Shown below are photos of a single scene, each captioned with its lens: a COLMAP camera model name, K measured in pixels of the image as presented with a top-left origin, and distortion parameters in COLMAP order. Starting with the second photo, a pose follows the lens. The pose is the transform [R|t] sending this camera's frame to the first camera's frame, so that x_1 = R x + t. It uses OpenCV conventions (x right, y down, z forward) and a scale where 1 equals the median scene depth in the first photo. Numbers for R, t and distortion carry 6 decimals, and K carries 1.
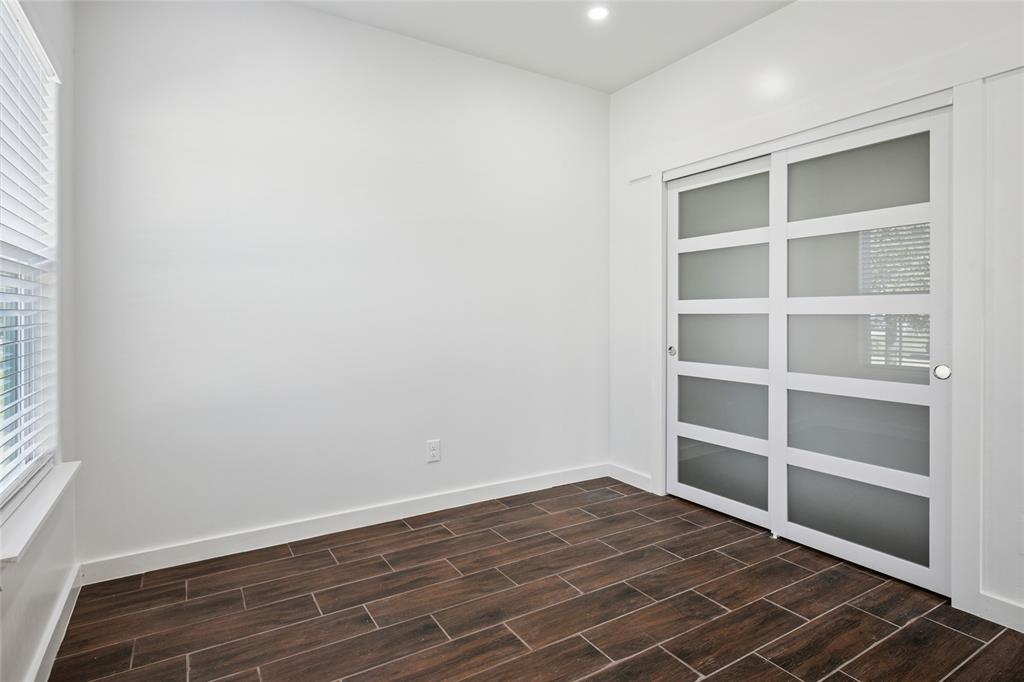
lens RADIAL K [[540.8, 0, 514.6], [0, 540.8, 311.6], [0, 0, 1]] dist [0.000039, 0.000519]
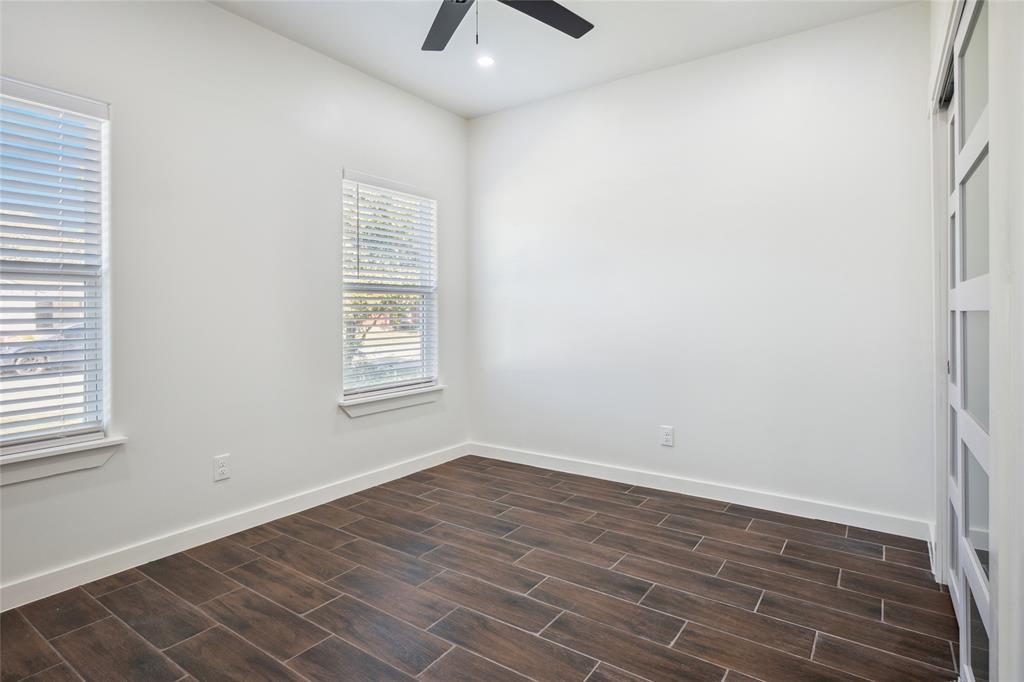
lens RADIAL K [[540.8, 0, 514.6], [0, 540.8, 311.6], [0, 0, 1]] dist [0.000039, 0.000519]
pose [[0.398826, -0.002525, -0.917023, 0.902652], [0.007557, 0.999971, 0.000533, 0.001693], [0.916996, -0.007143, 0.398833, 0.340217]]
